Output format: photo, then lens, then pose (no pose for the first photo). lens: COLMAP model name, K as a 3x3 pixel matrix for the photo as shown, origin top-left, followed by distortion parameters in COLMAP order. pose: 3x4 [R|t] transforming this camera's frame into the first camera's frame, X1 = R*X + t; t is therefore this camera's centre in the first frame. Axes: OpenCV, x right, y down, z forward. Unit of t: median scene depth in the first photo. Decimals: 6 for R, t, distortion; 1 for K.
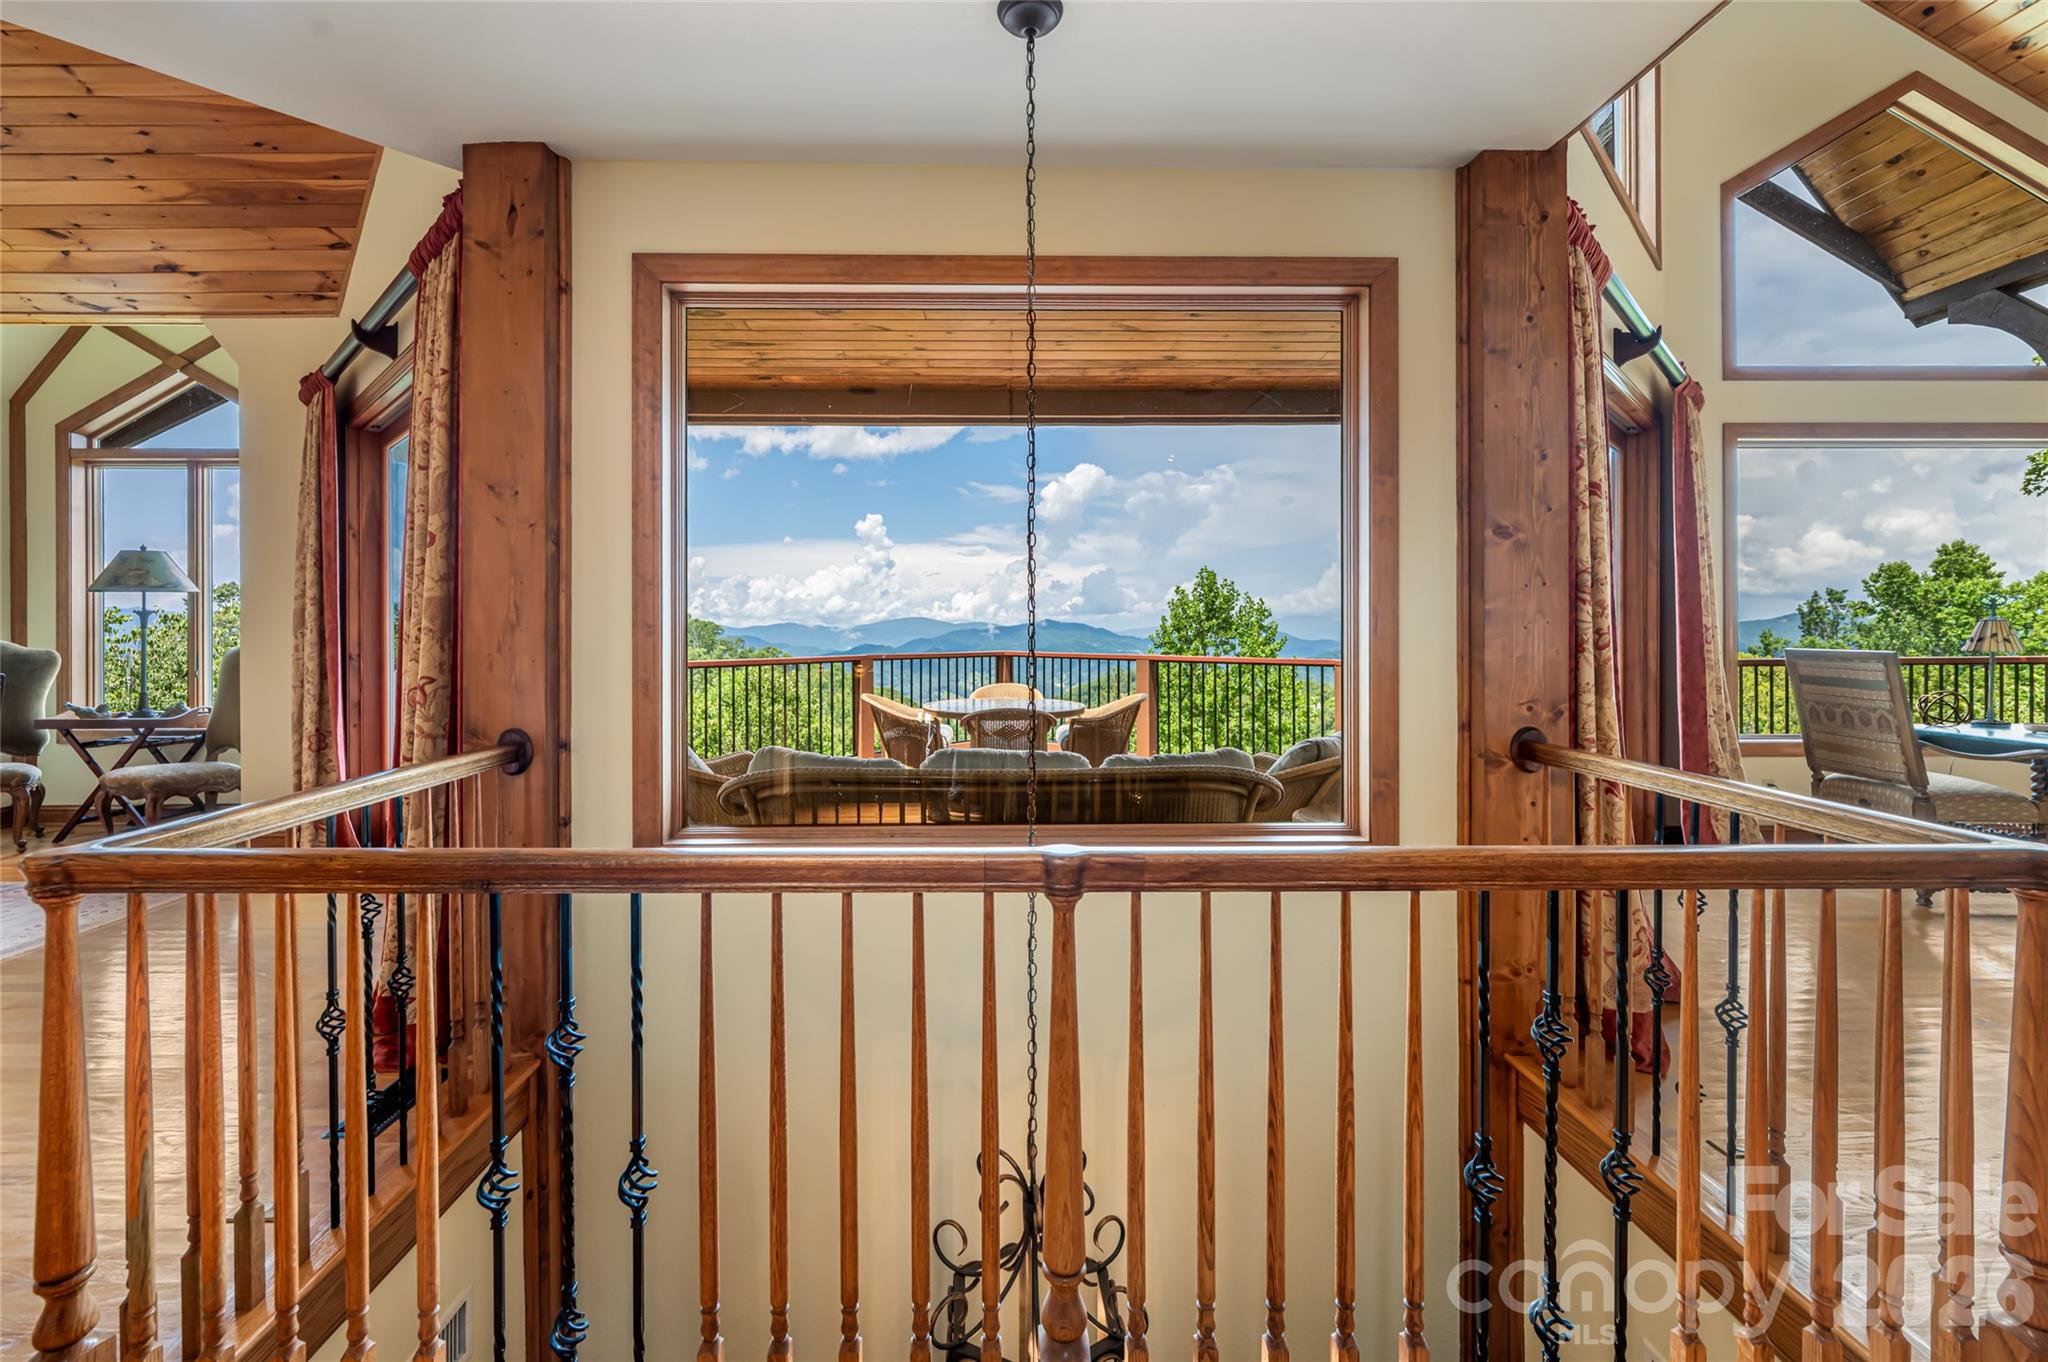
lens RADIAL K [[870.6, 0, 1003.7], [0, 870.6, 627.2], [0, 0, 1]] dist [-0.001496, -0.000415]
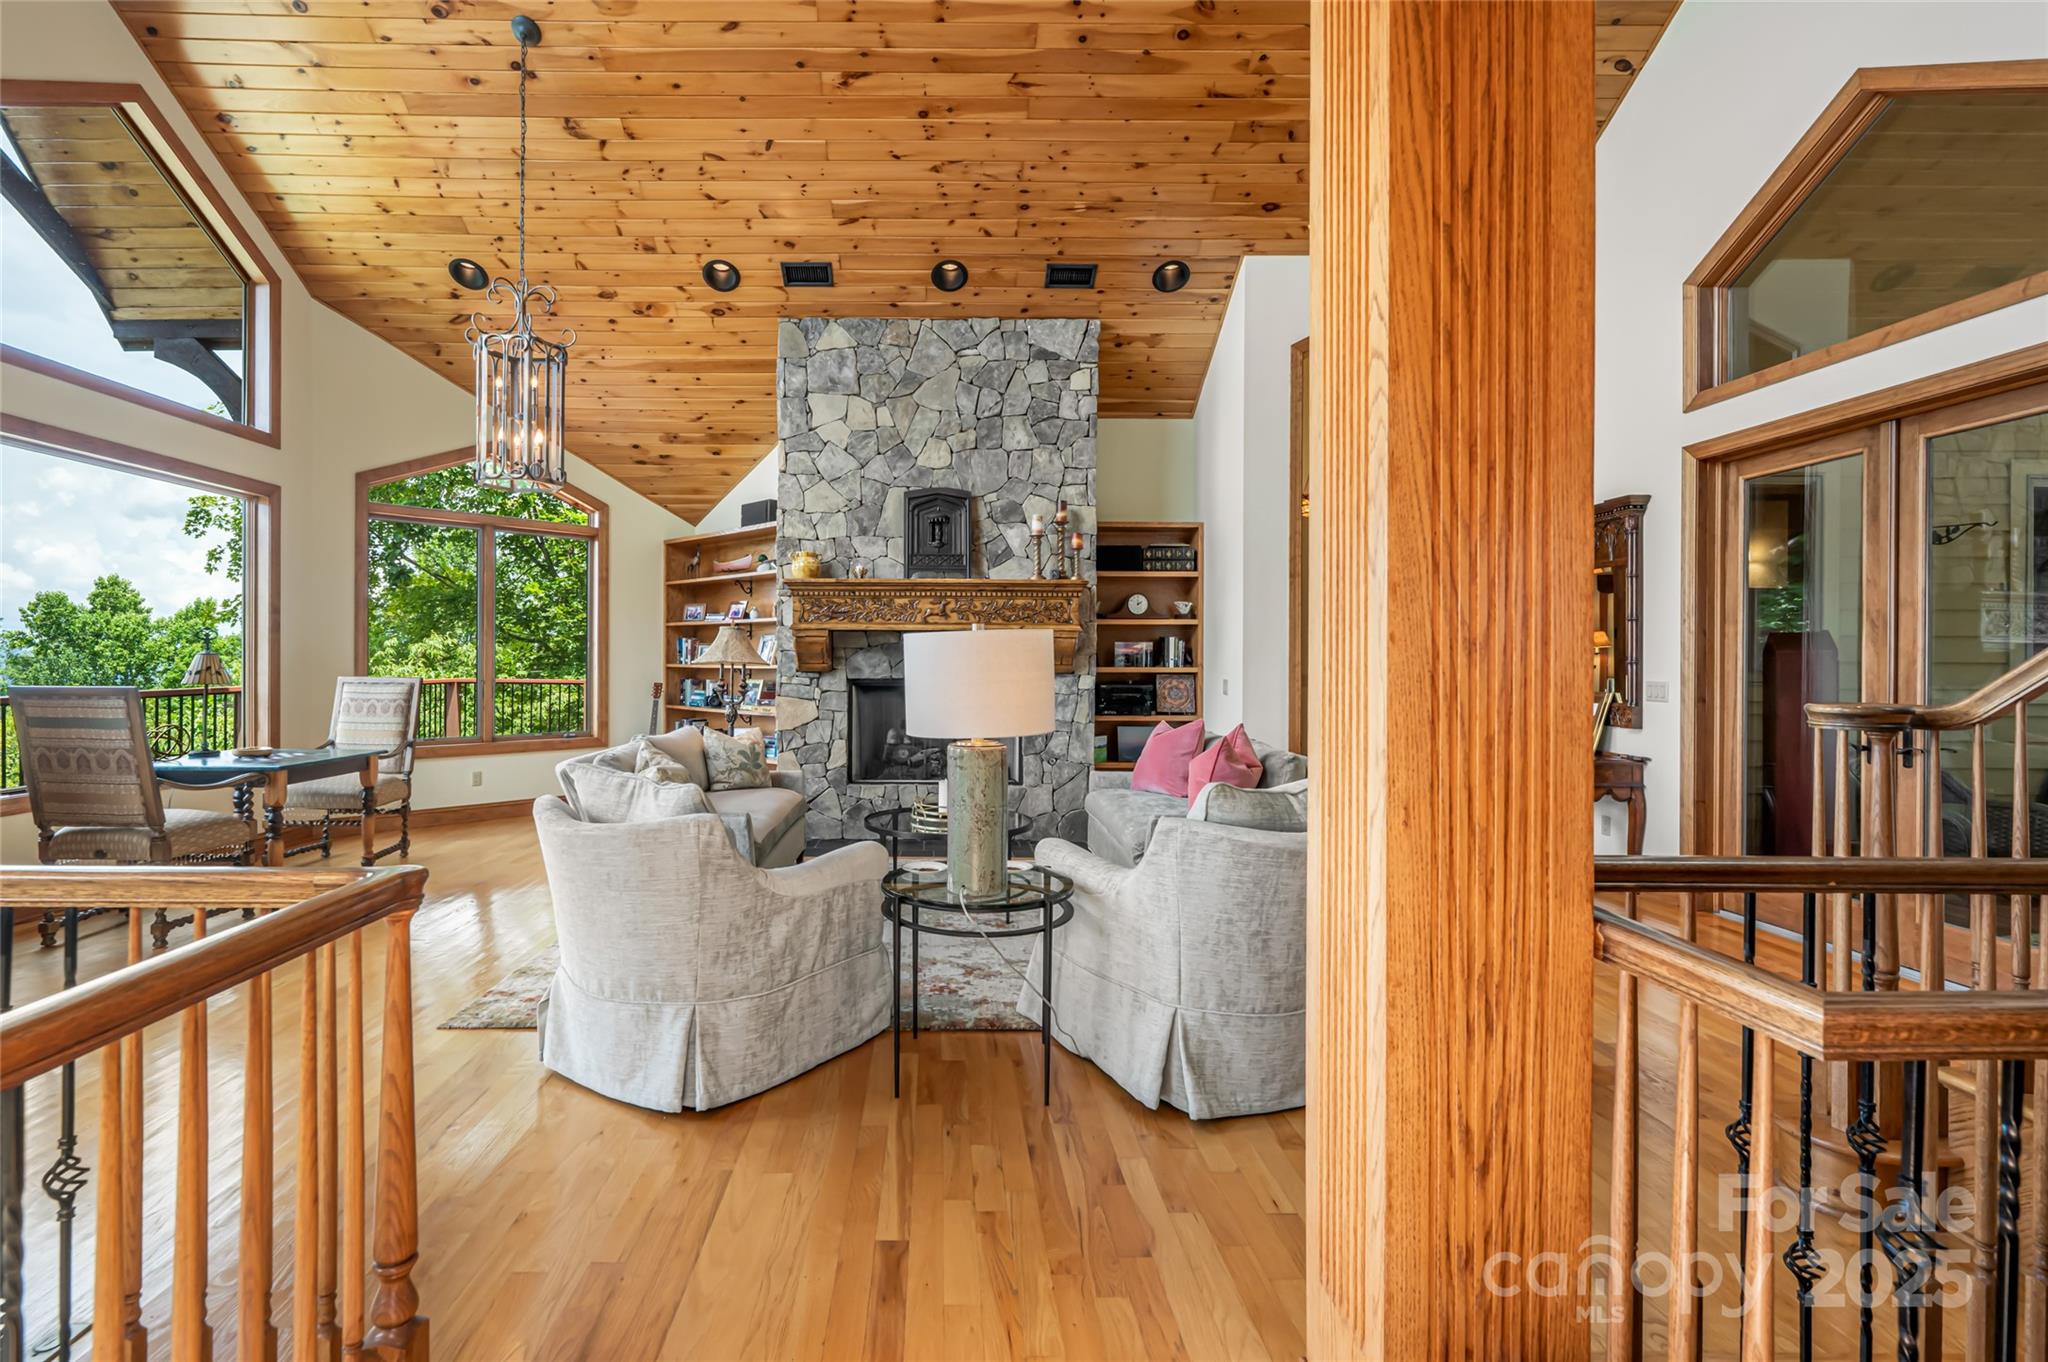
lens RADIAL K [[954.0, 0, 940.0], [0, 954.0, 659.7], [0, 0, 1]] dist [-0.003596, 0.001945]
pose [[0.020082, 0.001764, 0.999797, 0.011124], [-0.001781, 0.999997, -0.001729, -0.000472], [-0.999797, -0.001745, 0.020085, 0.086428]]
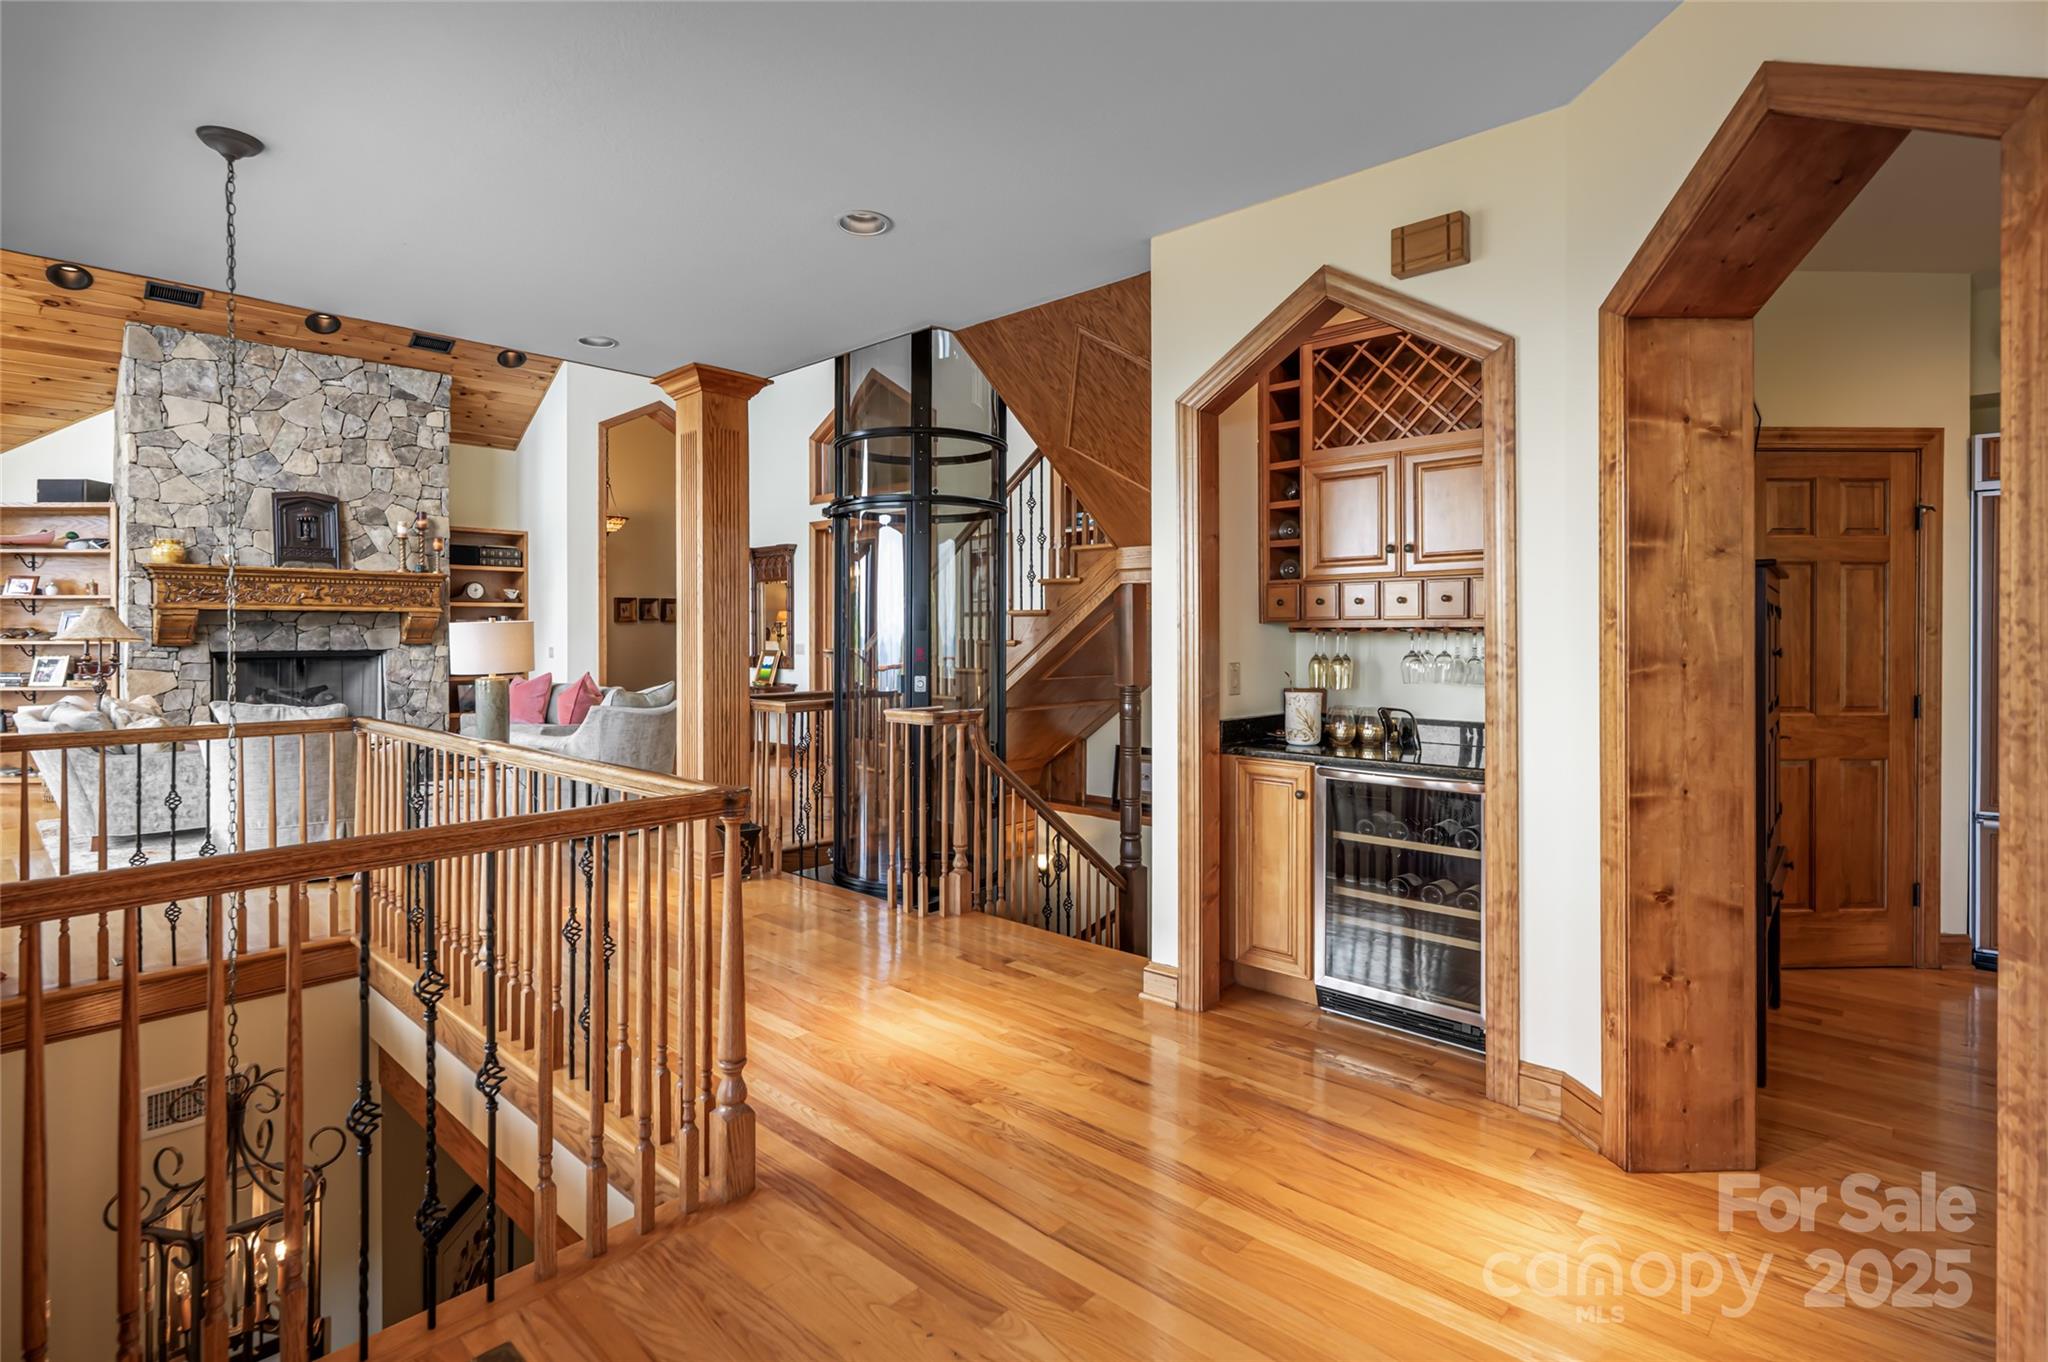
lens RADIAL K [[1028.2, 0, 1022.5], [0, 1028.2, 636.1], [0, 0, 1]] dist [0.000533, -0.000834]
pose [[-0.714958, -0.001928, 0.699165, -0.715685], [0.003564, 0.999973, 0.006403, -0.006727], [-0.699159, 0.007069, -0.714932, 0.503800]]
